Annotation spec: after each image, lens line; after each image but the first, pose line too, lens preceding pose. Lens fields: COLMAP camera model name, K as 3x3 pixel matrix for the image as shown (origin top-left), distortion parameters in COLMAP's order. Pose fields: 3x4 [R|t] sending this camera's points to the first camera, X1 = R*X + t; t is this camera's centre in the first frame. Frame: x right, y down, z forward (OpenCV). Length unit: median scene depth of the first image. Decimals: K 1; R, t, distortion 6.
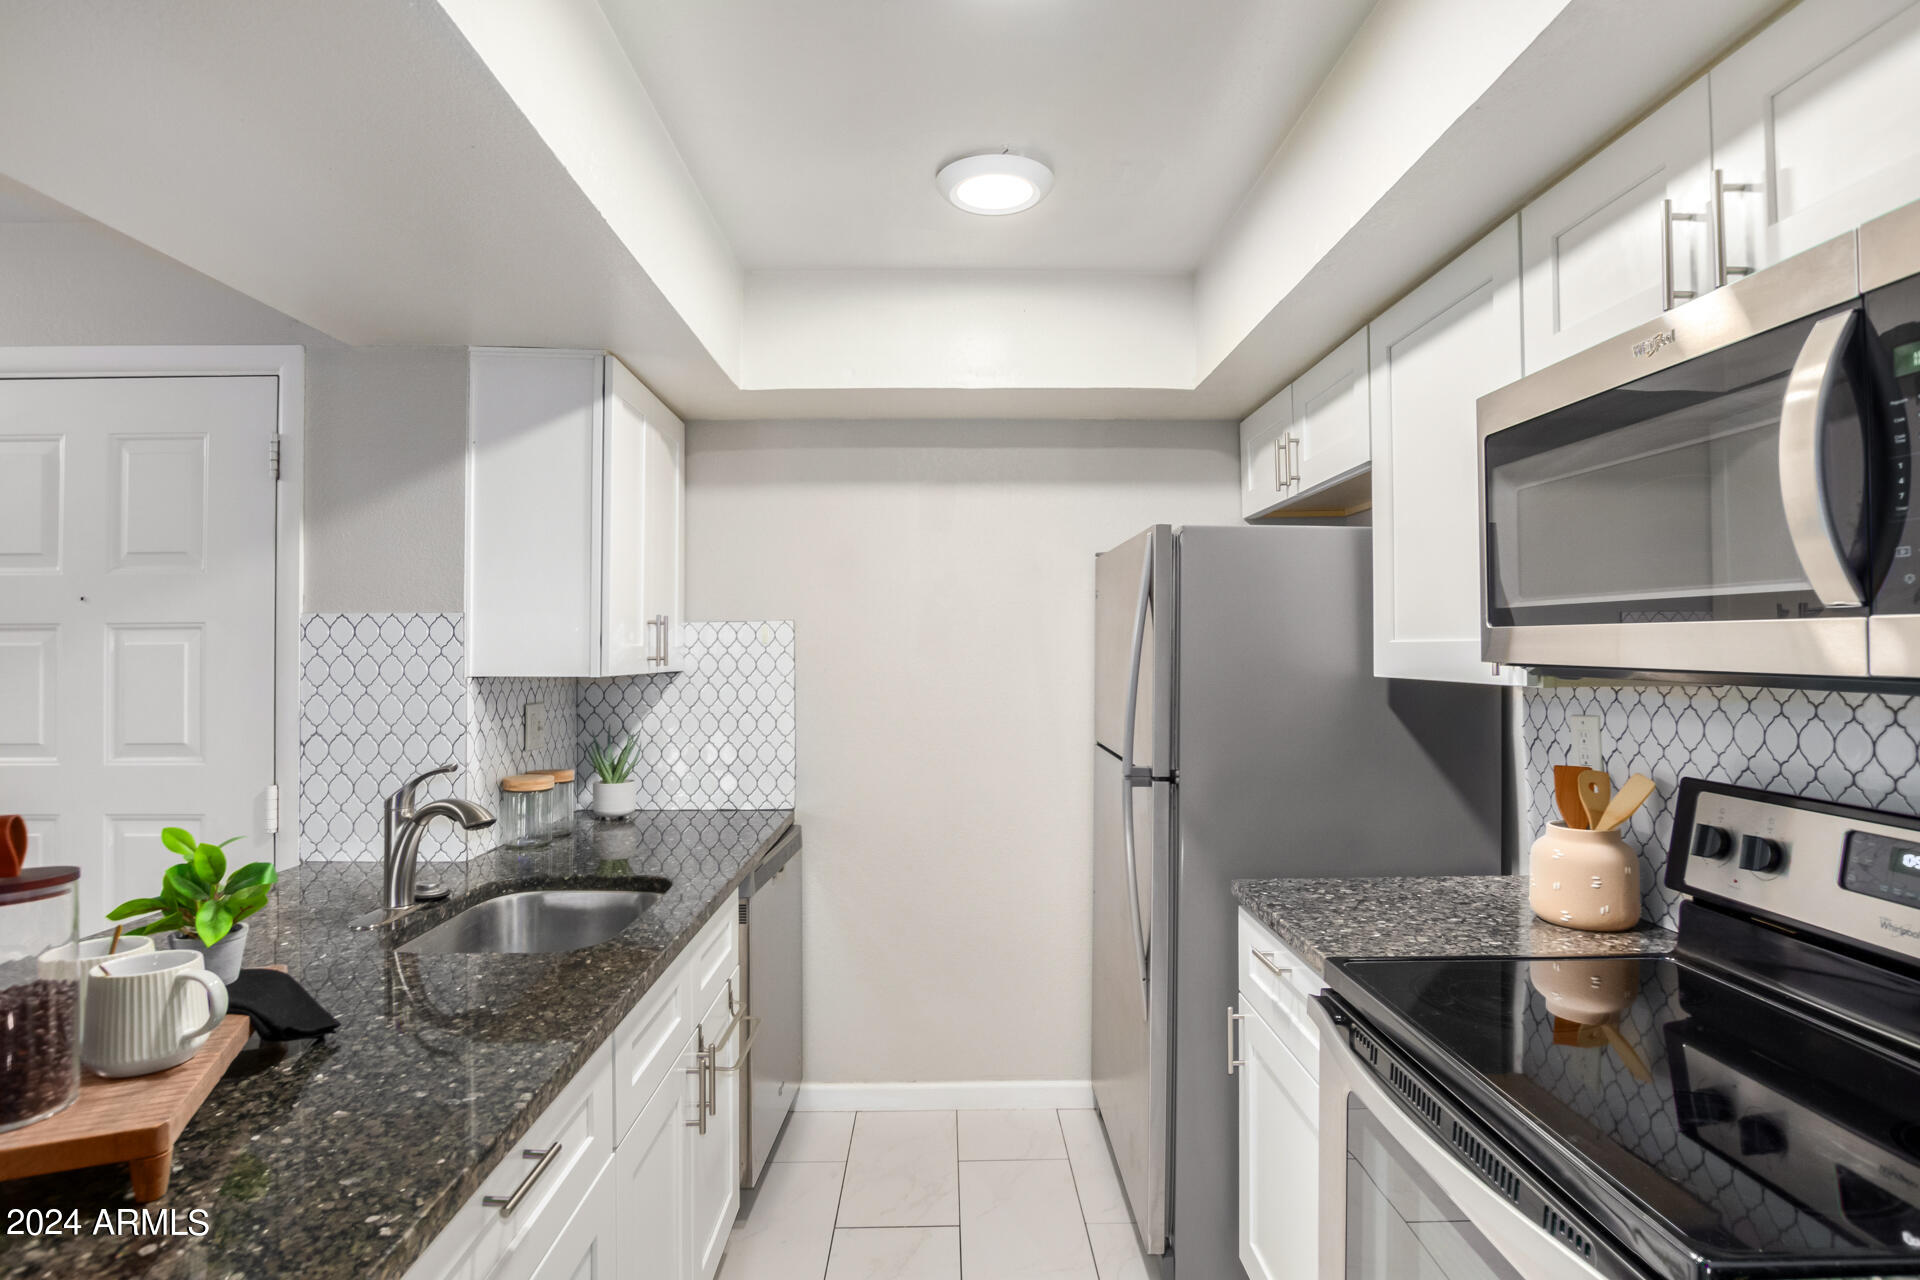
lens RADIAL K [[961.6, 0, 959.2], [0, 961.6, 634.7], [0, 0, 1]] dist [-0.031728, 0.008151]
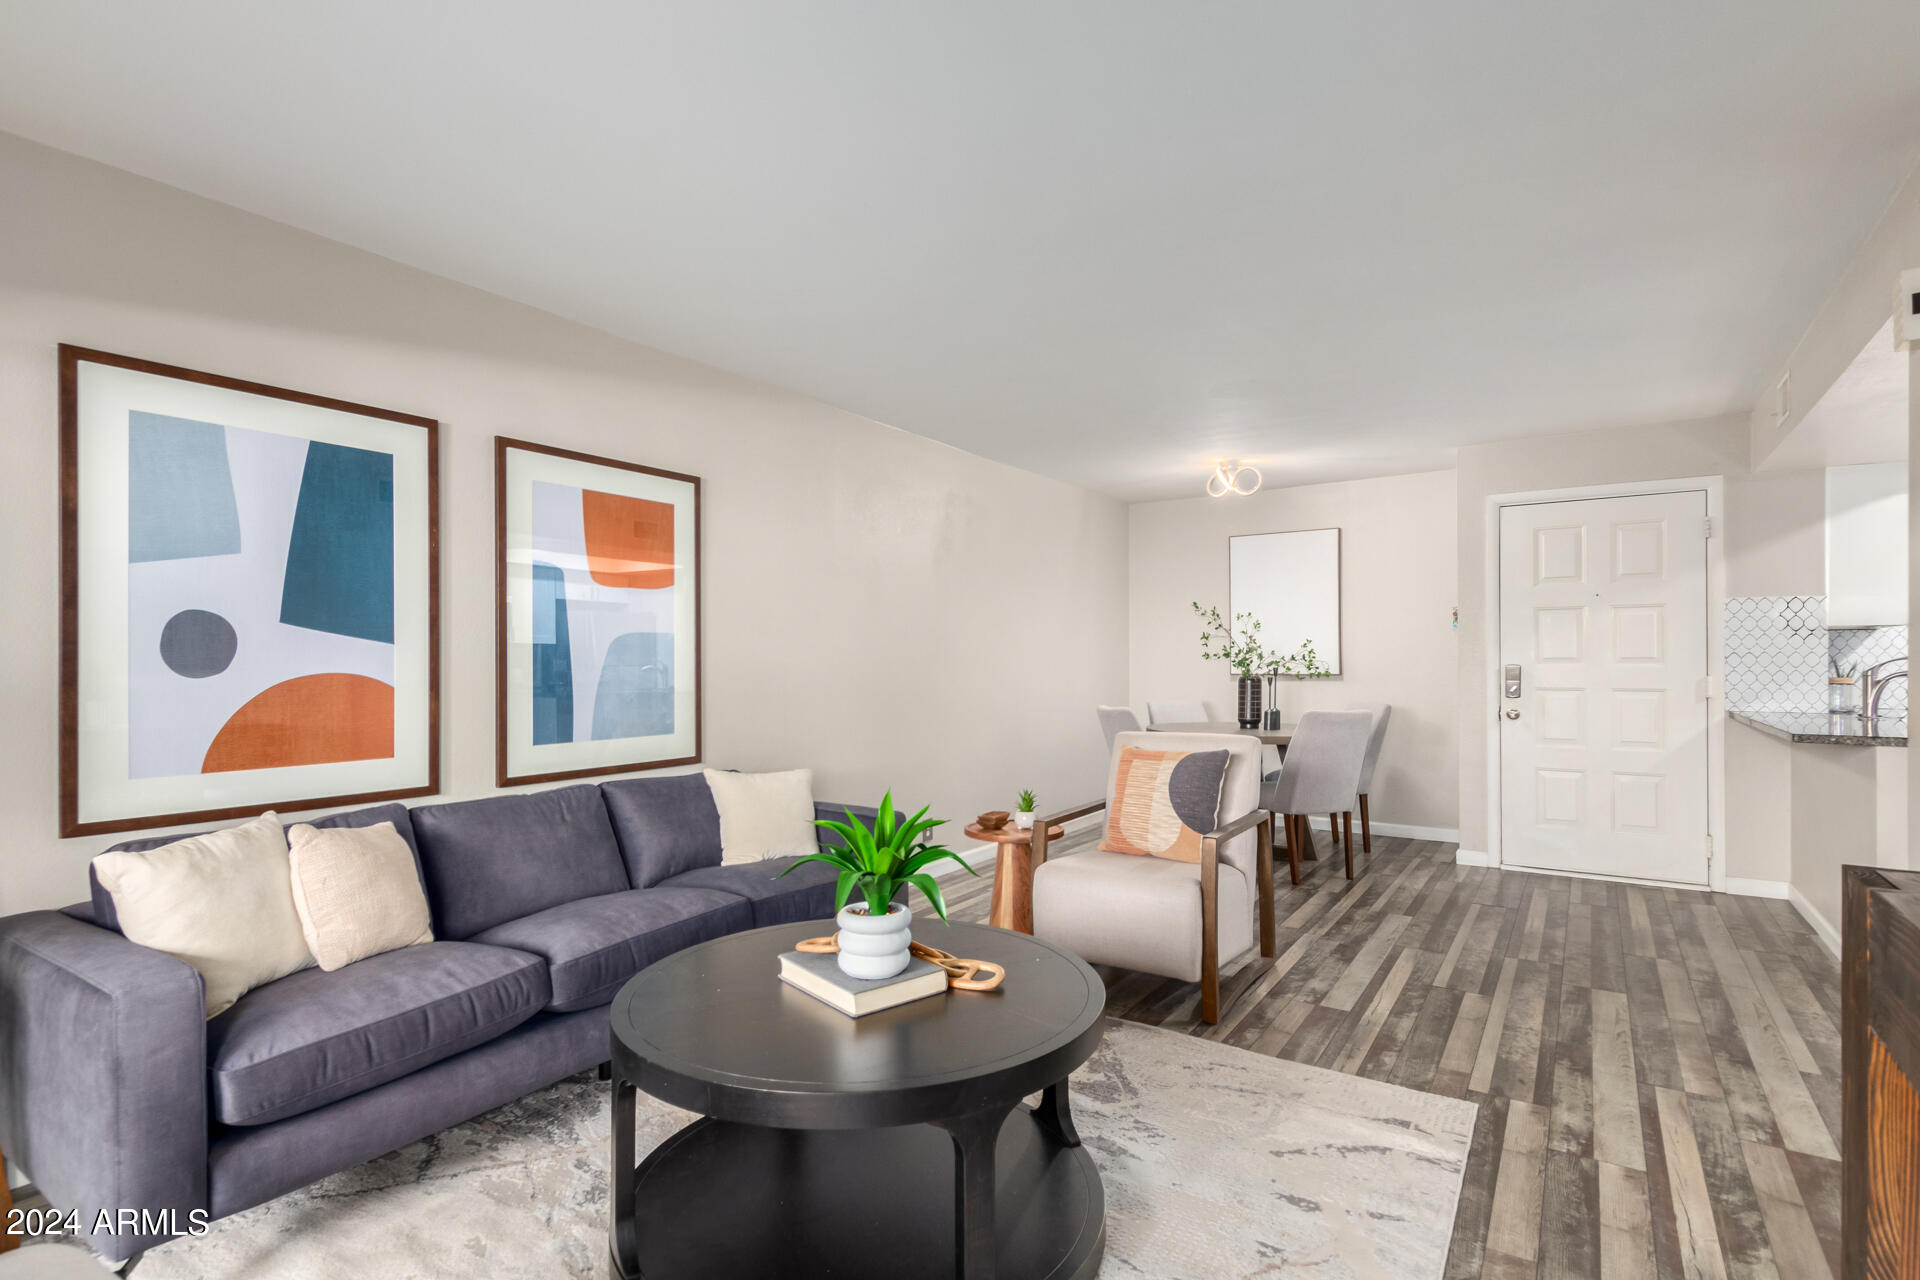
lens RADIAL K [[933.6, 0, 939.9], [0, 933.6, 660.4], [0, 0, 1]] dist [0.010896, -0.004990]
pose [[0.809768, 0.000930, -0.586749, -0.926353], [0.010616, 0.999812, 0.016235, 0.069502], [0.586654, -0.019376, 0.809606, -1.898127]]
